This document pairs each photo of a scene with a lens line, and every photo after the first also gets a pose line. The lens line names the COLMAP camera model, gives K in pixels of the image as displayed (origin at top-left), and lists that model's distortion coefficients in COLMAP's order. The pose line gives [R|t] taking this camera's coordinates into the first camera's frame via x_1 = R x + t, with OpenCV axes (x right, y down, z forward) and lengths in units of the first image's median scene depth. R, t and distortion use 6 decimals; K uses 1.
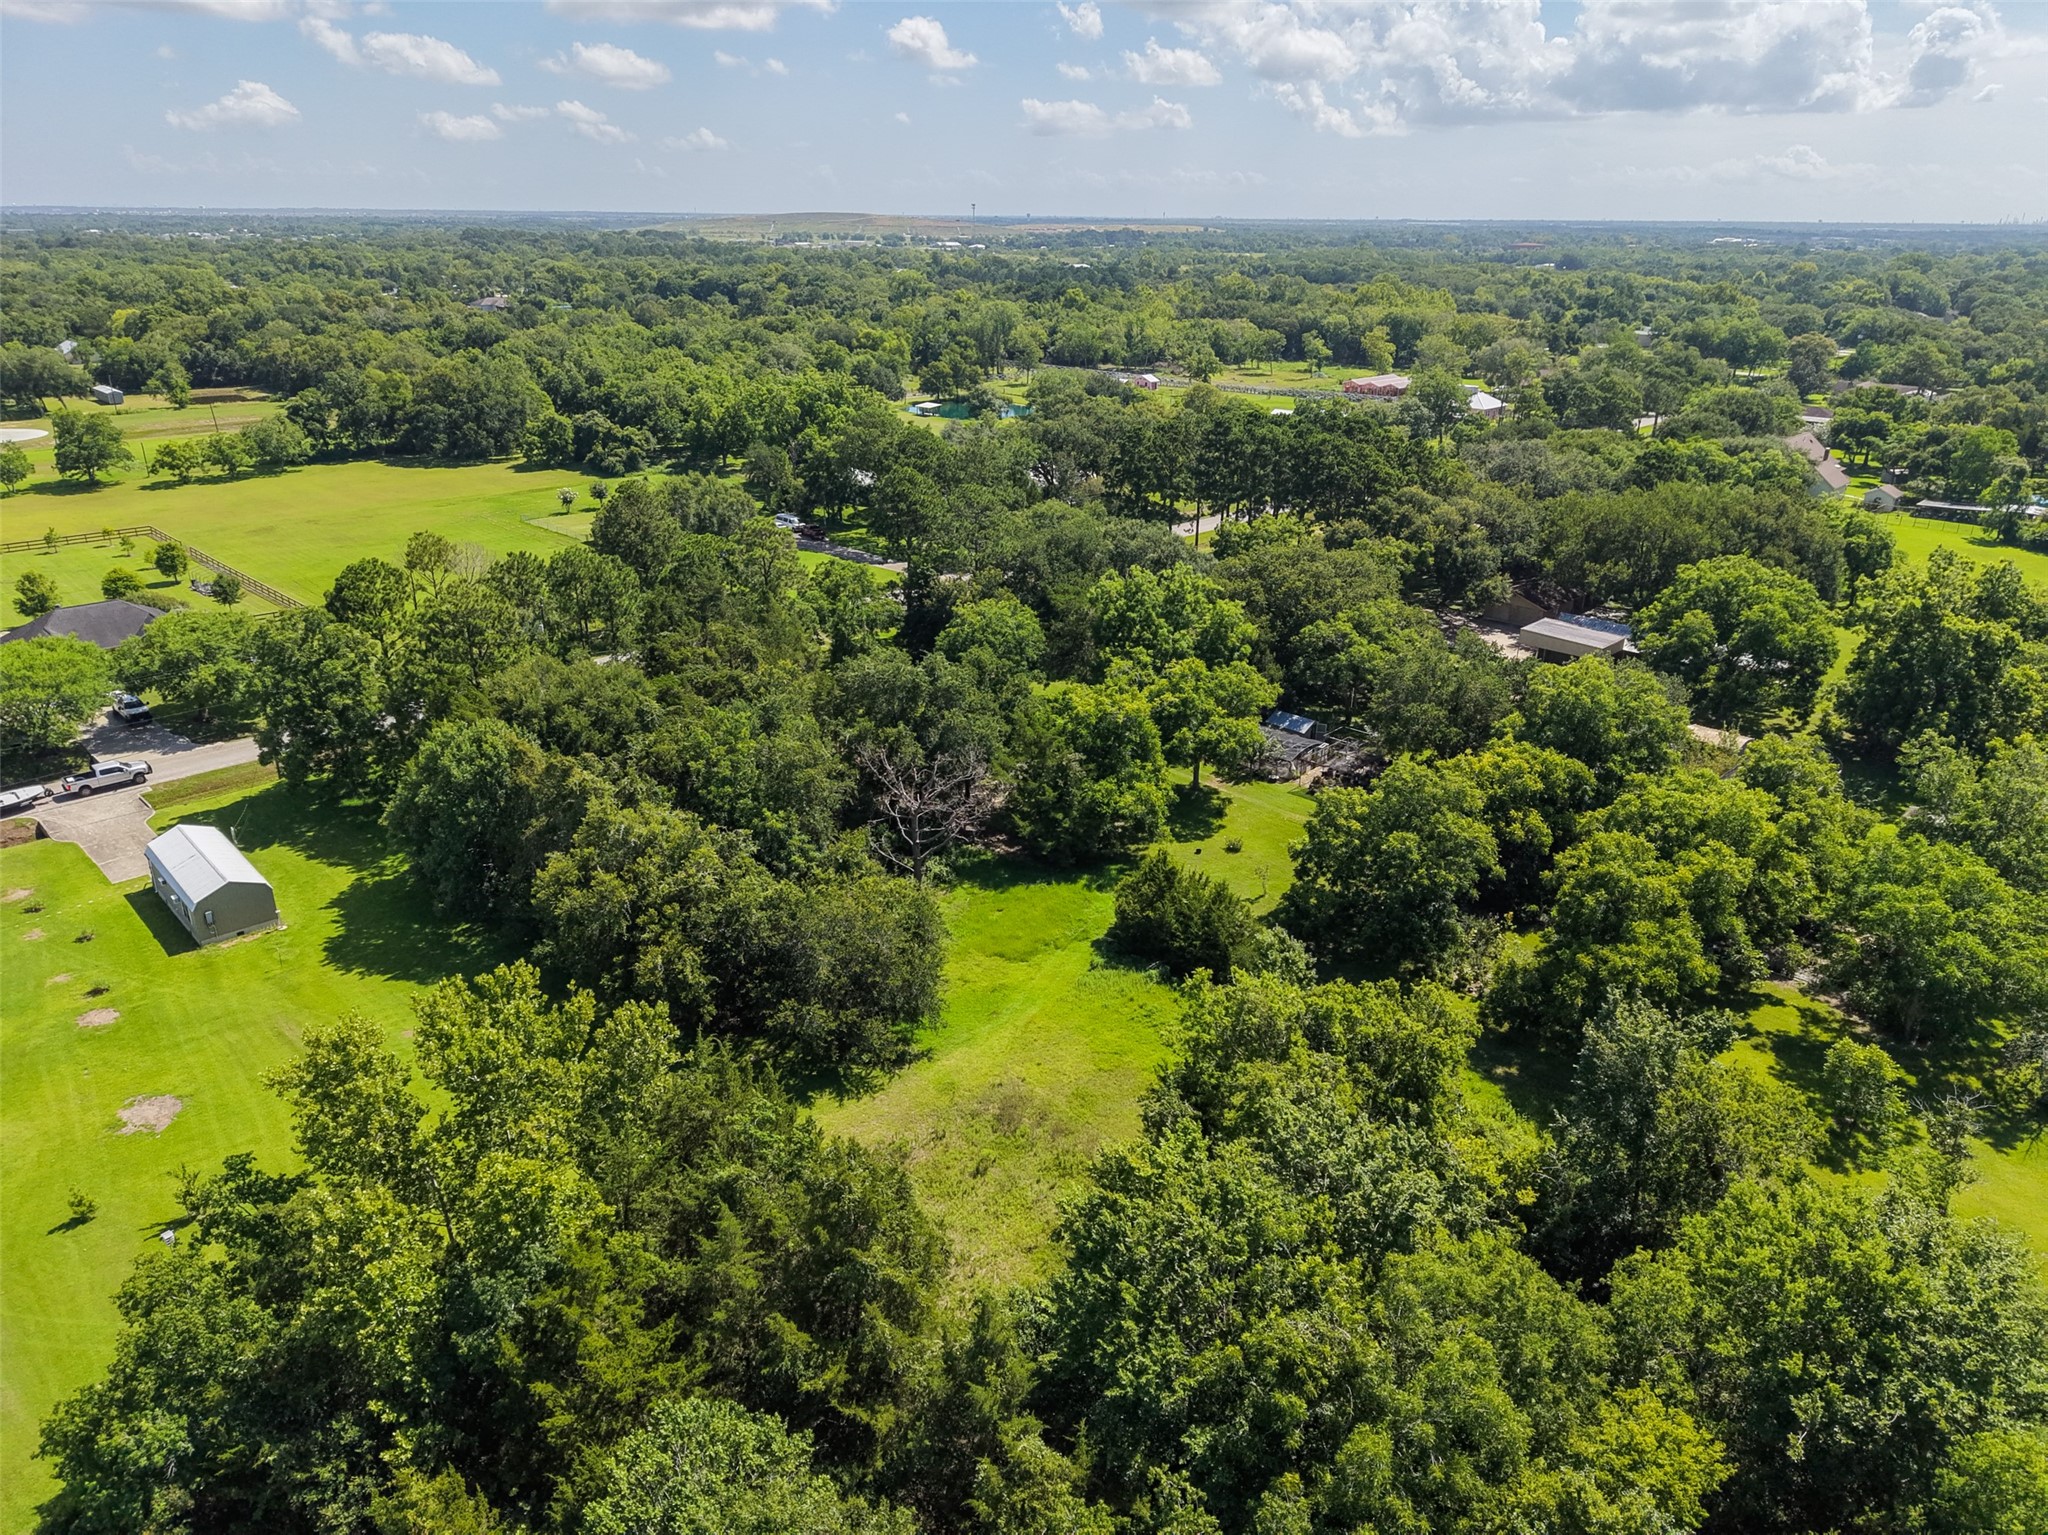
lens RADIAL K [[1373.1, 0, 1026.1], [0, 1373.1, 767.1], [0, 0, 1]] dist [0.017470, -0.016569]
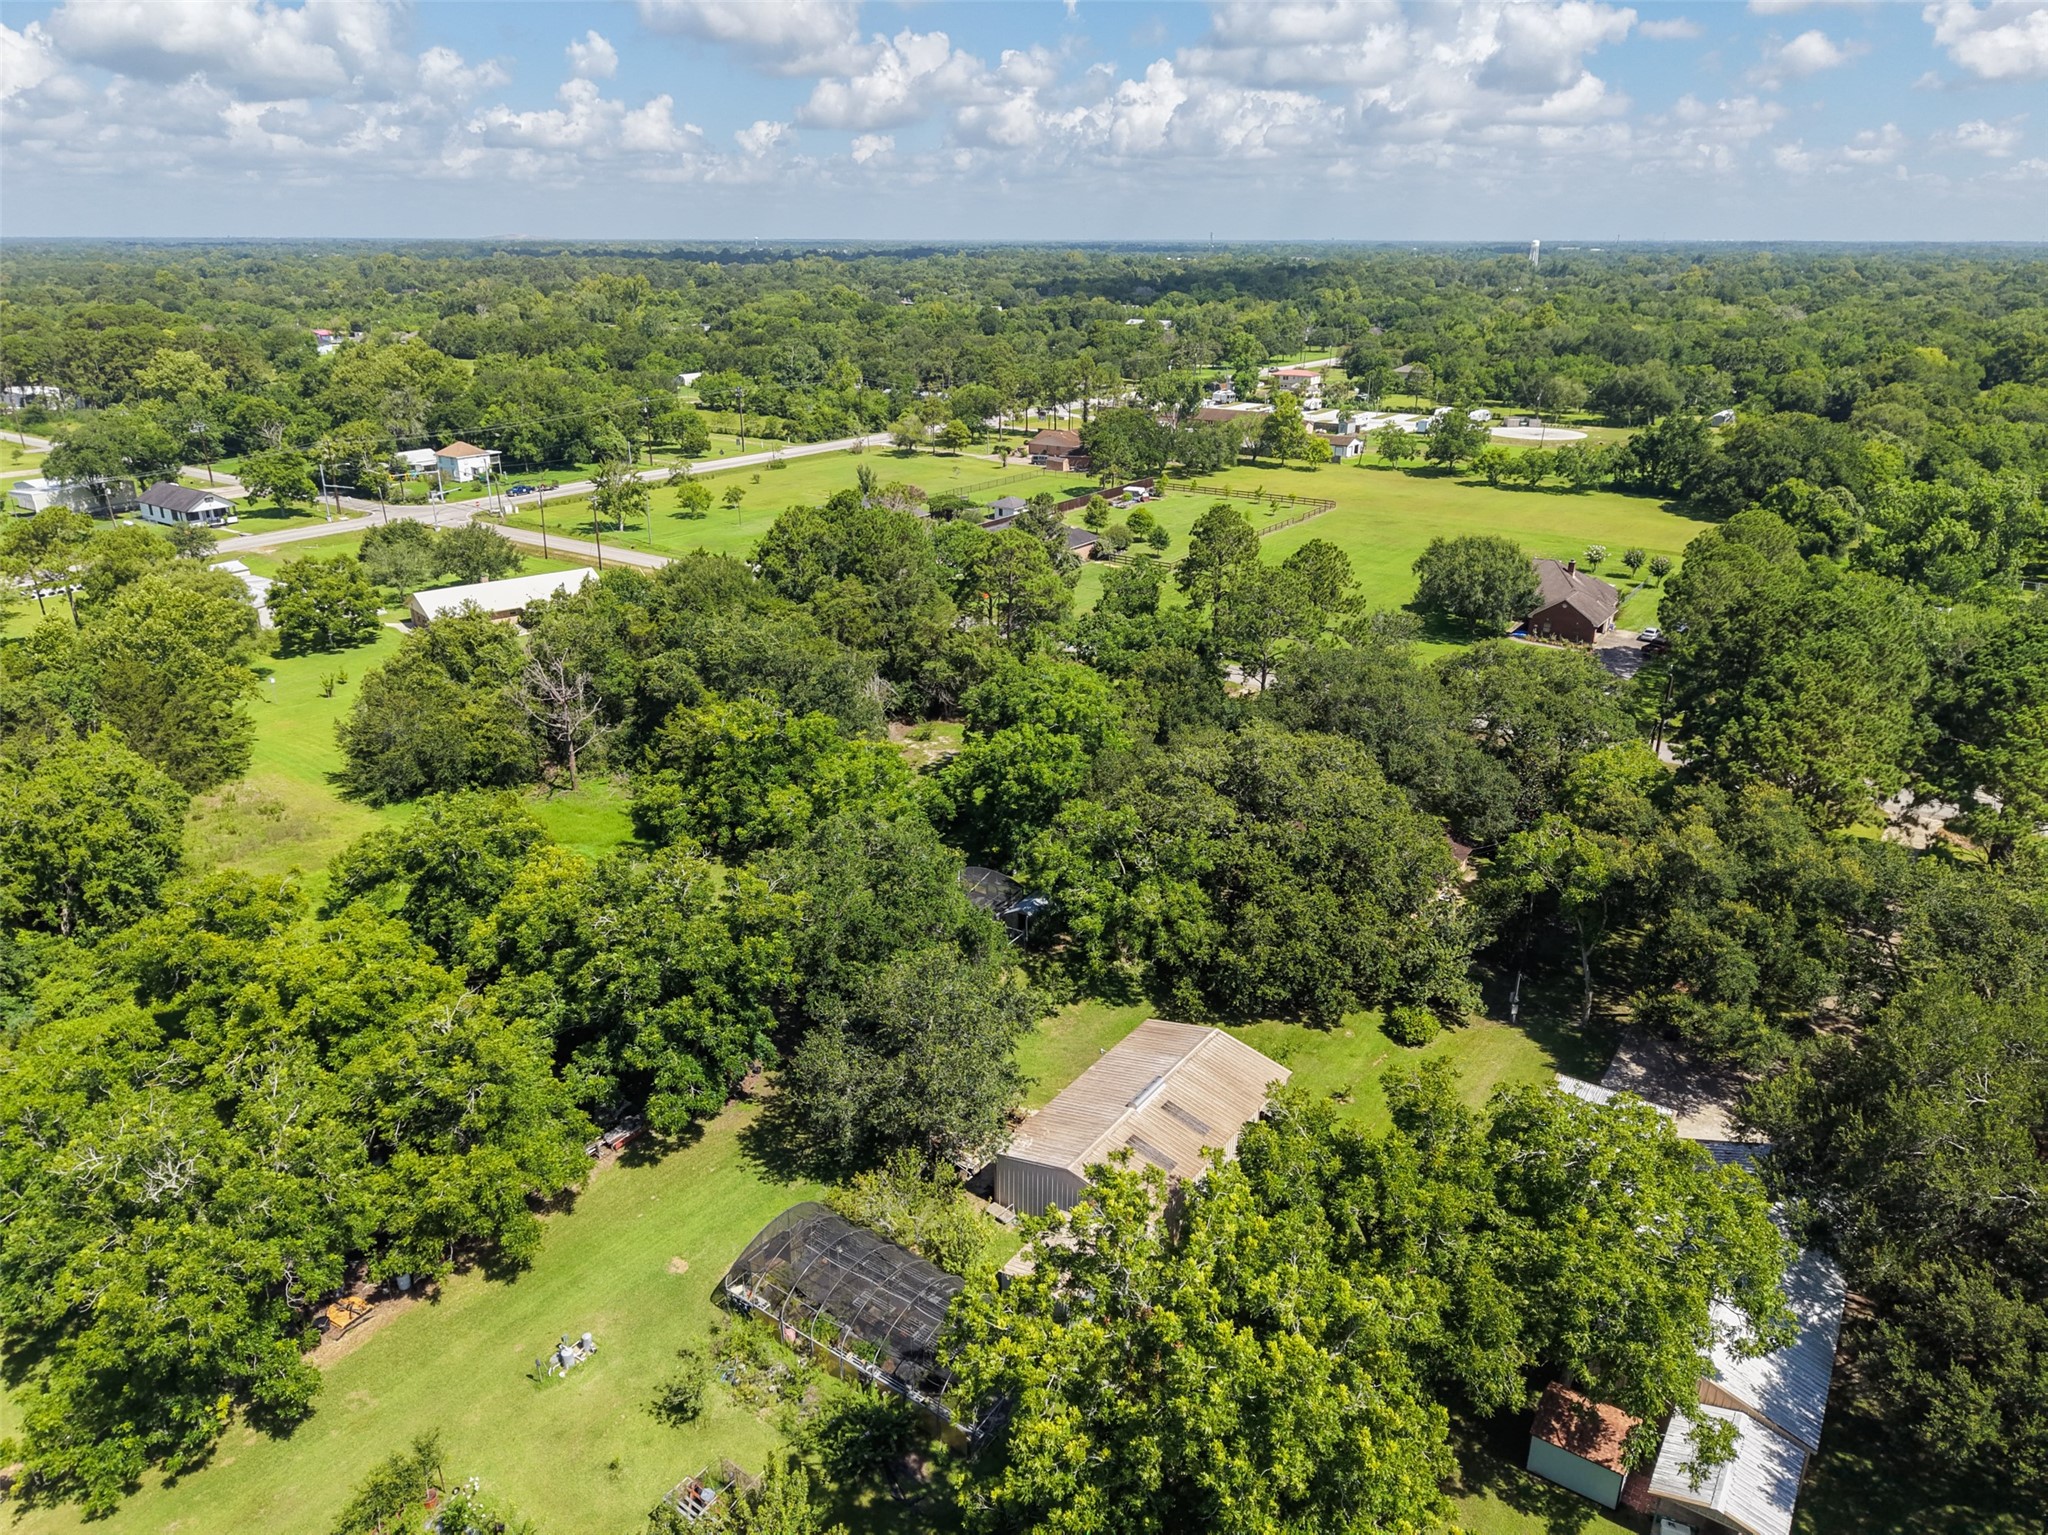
lens RADIAL K [[1373.1, 0, 1026.1], [0, 1373.1, 767.1], [0, 0, 1]] dist [0.017470, -0.016569]
pose [[0.164657, 0.347853, -0.922977, 0.440508], [-0.369880, 0.889239, 0.269152, -0.154659], [0.914373, 0.297073, 0.275083, 0.381934]]
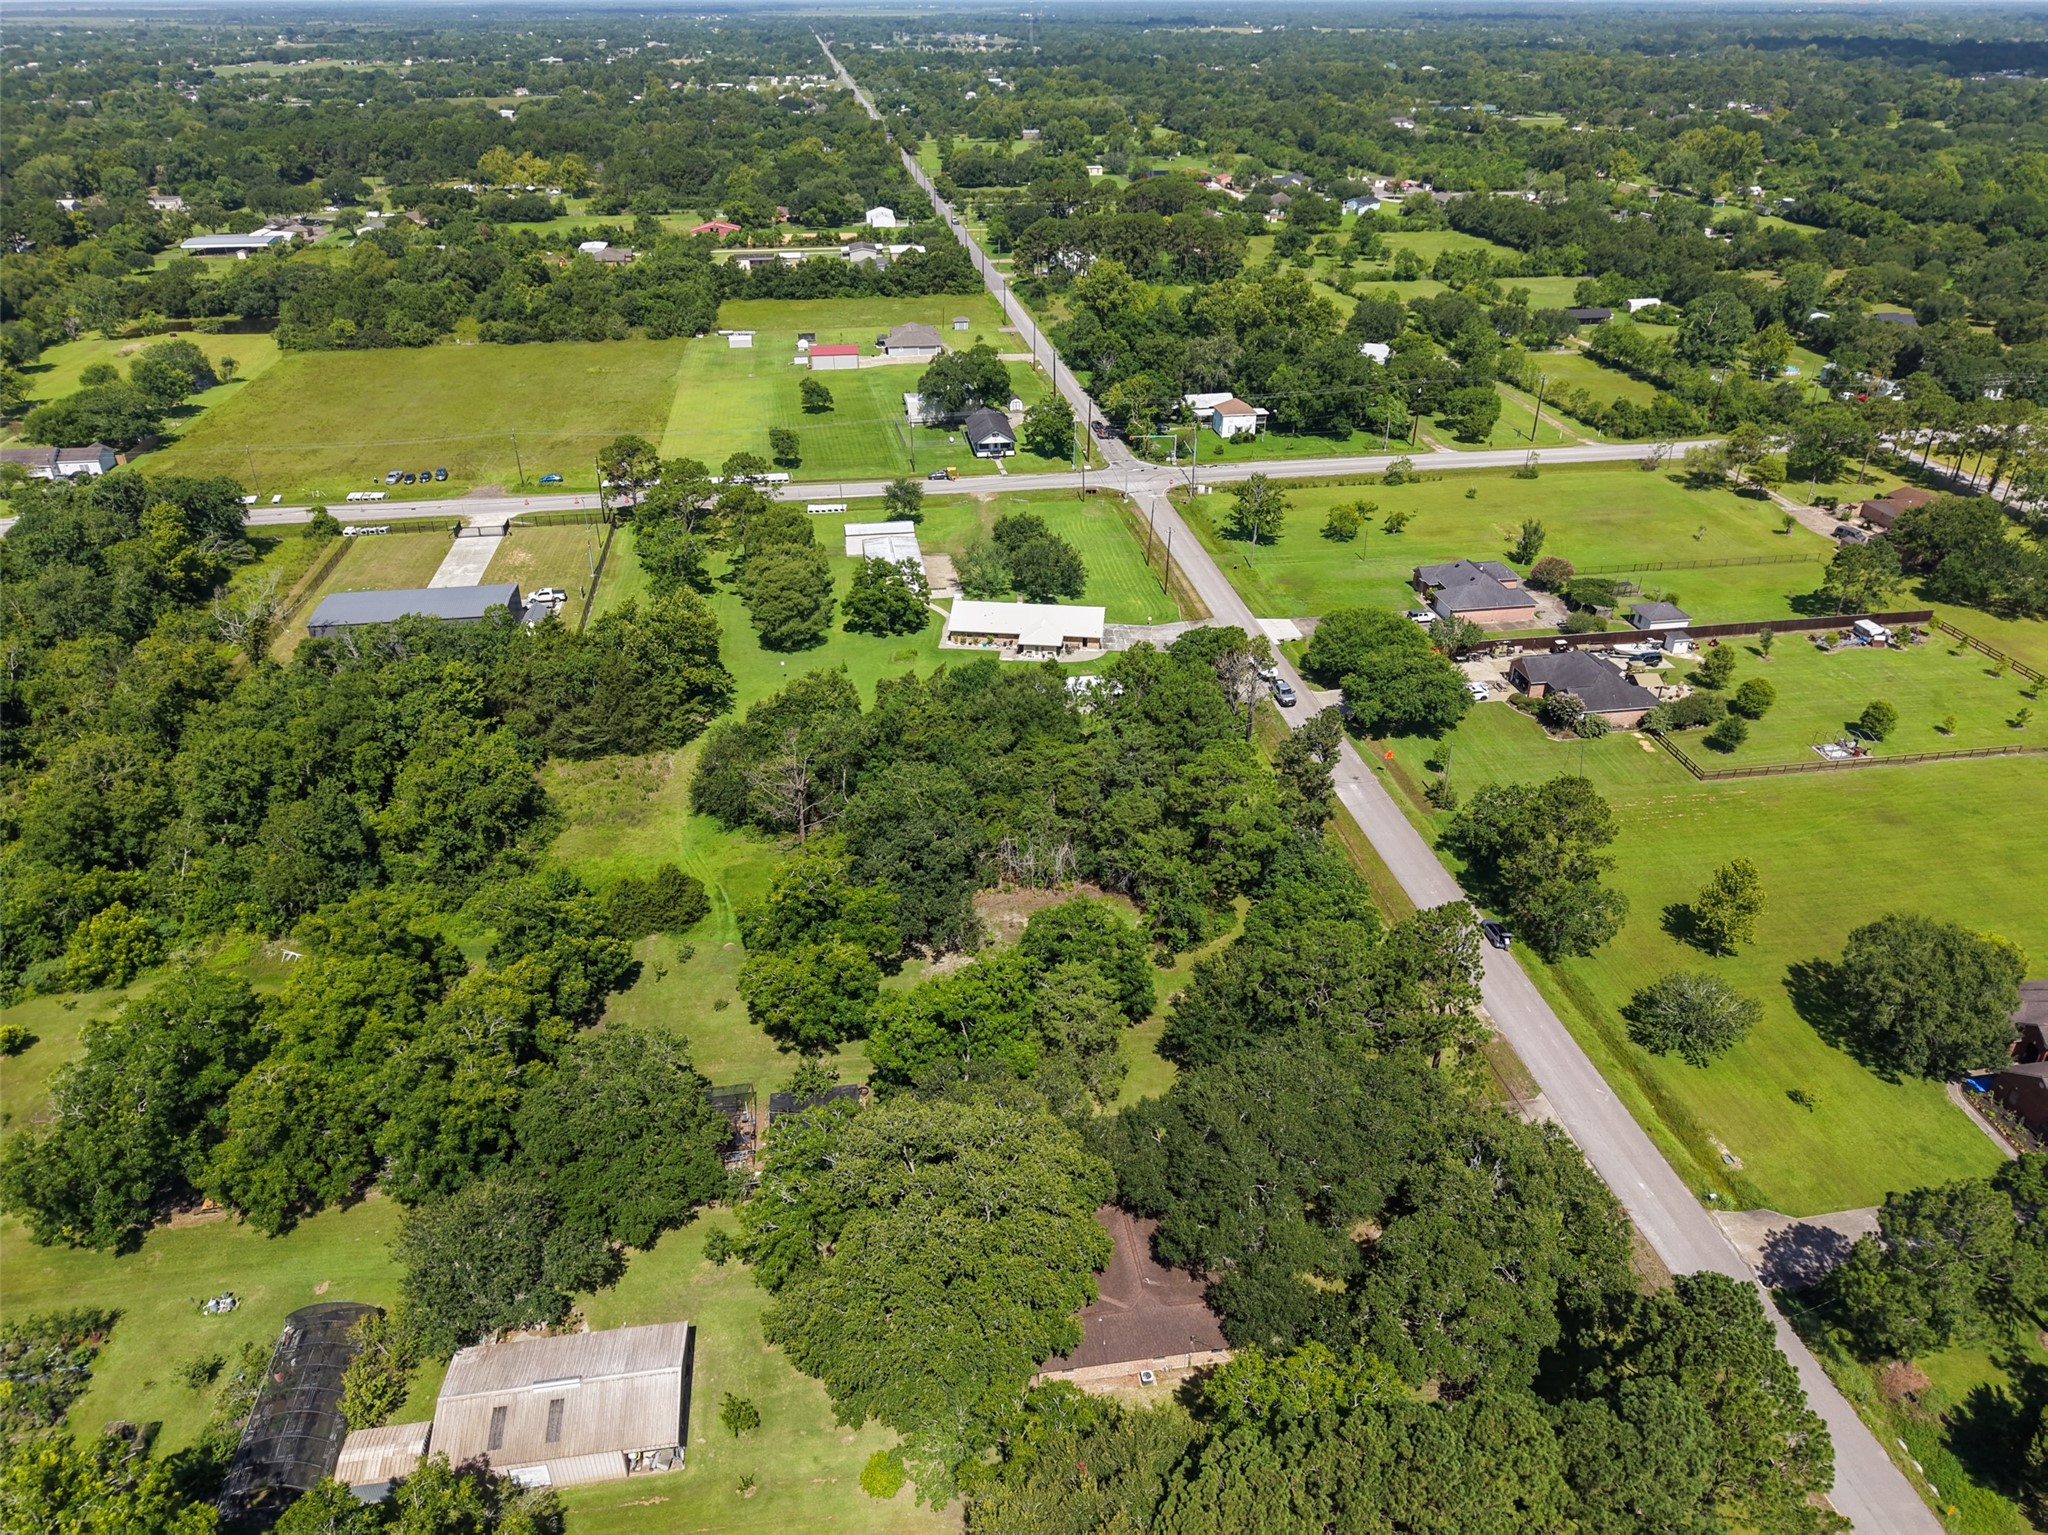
lens RADIAL K [[1373.1, 0, 1026.1], [0, 1373.1, 767.1], [0, 0, 1]] dist [0.017470, -0.016569]
pose [[-0.598604, 0.385755, -0.702044, 0.321211], [-0.303112, 0.702166, 0.644272, -0.404376], [0.741483, 0.598462, -0.303393, 0.605981]]
